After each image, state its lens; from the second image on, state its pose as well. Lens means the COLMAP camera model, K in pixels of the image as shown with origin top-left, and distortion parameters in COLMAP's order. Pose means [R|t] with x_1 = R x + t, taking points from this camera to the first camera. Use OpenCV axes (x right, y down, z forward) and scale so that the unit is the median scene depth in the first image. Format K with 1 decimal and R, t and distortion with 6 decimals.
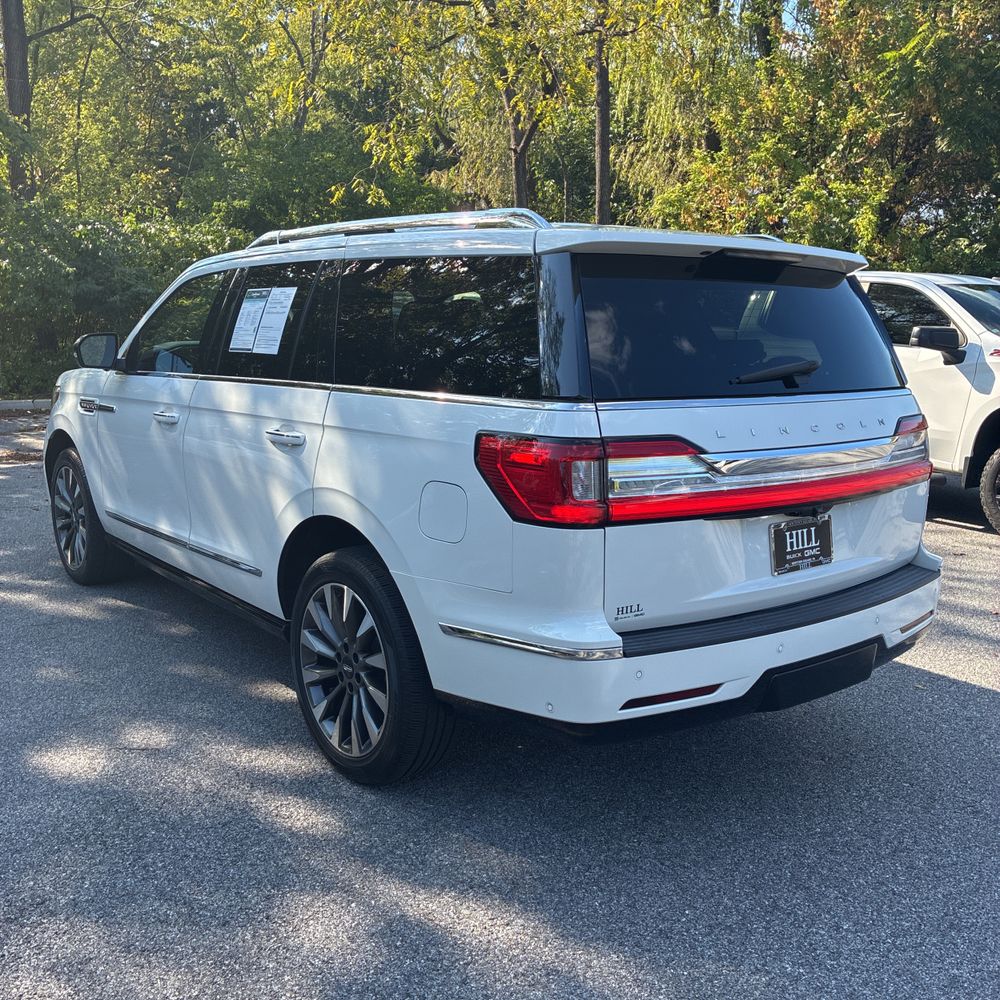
lens RADIAL K [[1014.5, 0, 491.6], [0, 1014.5, 495.5], [0, 0, 1]] dist [0.021514, 0.000000]
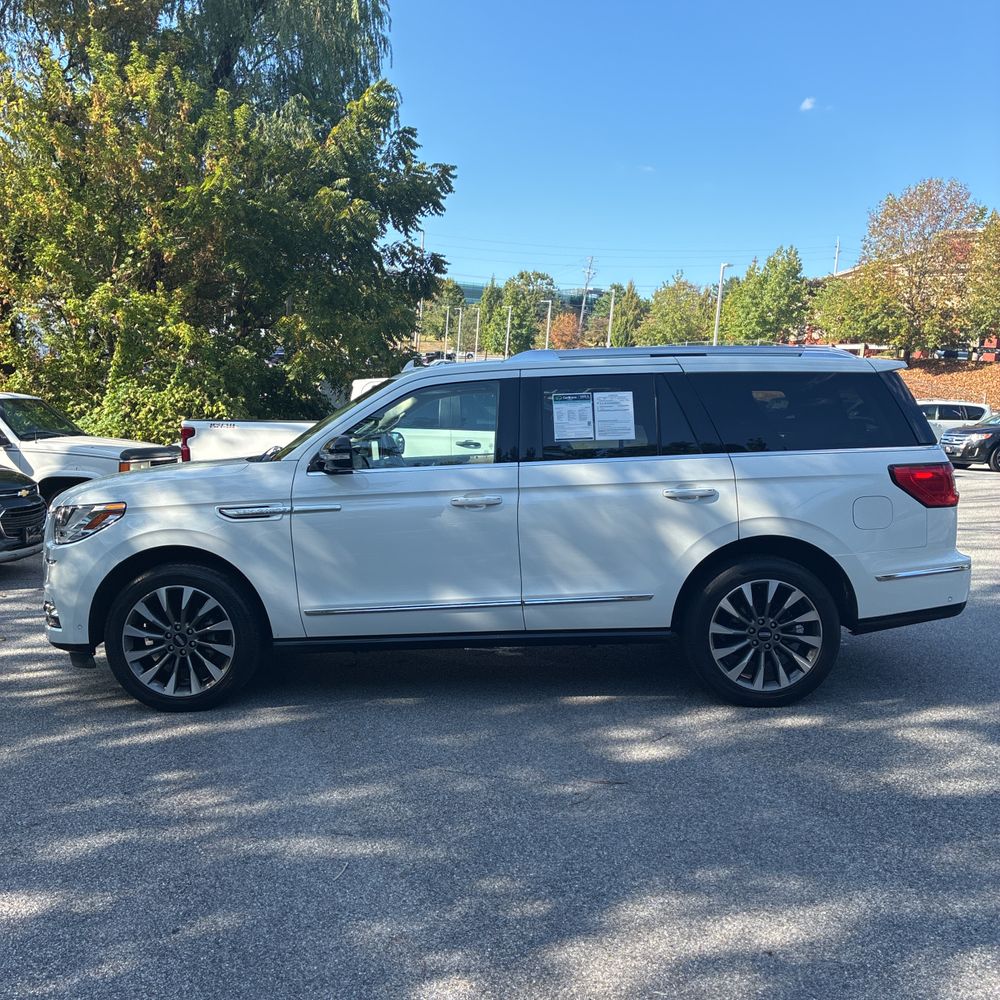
lens RADIAL K [[1014.5, 0, 499.8], [0, 1014.5, 494.5], [0, 0, 1]] dist [0.021514, 0.000000]
pose [[0.625924, -0.085881, 0.775141, -1.310630], [0.160036, 0.986911, -0.019884, -0.061464], [-0.763288, 0.136496, 0.631475, 0.256594]]
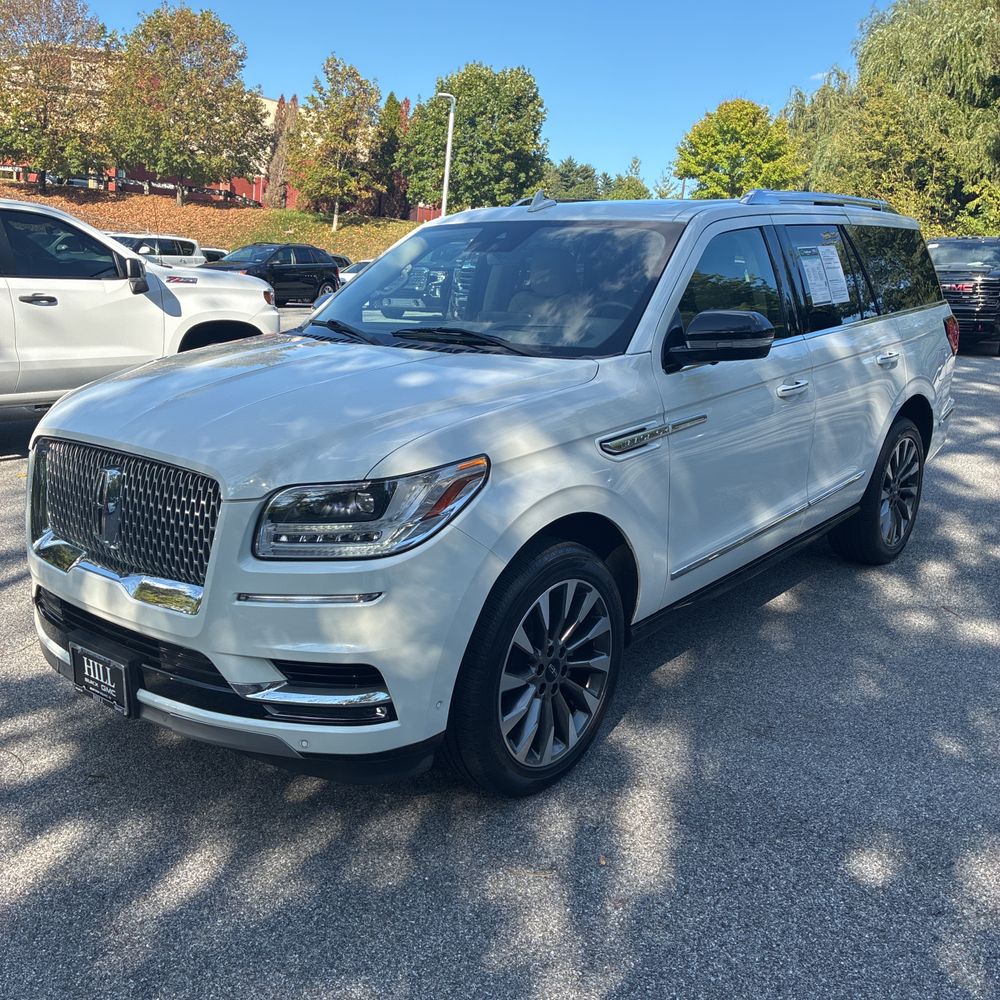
lens RADIAL K [[1014.5, 0, 498.9], [0, 1014.5, 499.0], [0, 0, 1]] dist [0.021514, 0.000000]
pose [[-0.209220, -0.258394, 0.943112, -1.254271], [0.164314, 0.941454, 0.294391, -0.321143], [-0.963965, 0.216559, -0.154513, 1.531827]]
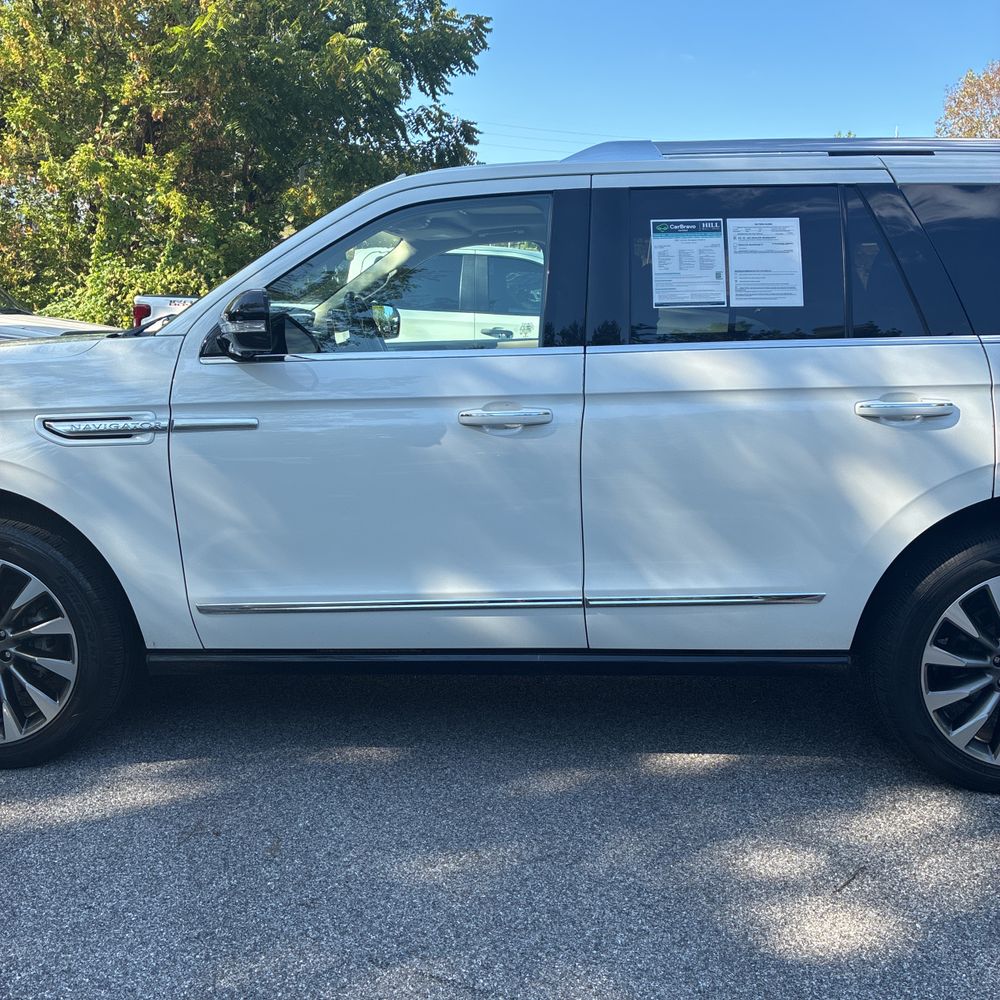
lens RADIAL K [[1014.5, 0, 500.2], [0, 1014.5, 496.4], [0, 0, 1]] dist [0.021514, 0.000000]
pose [[0.650158, -0.147583, 0.745328, -0.871931], [0.139583, 0.987459, 0.073768, -0.080999], [-0.746868, 0.056074, 0.662604, 0.629238]]
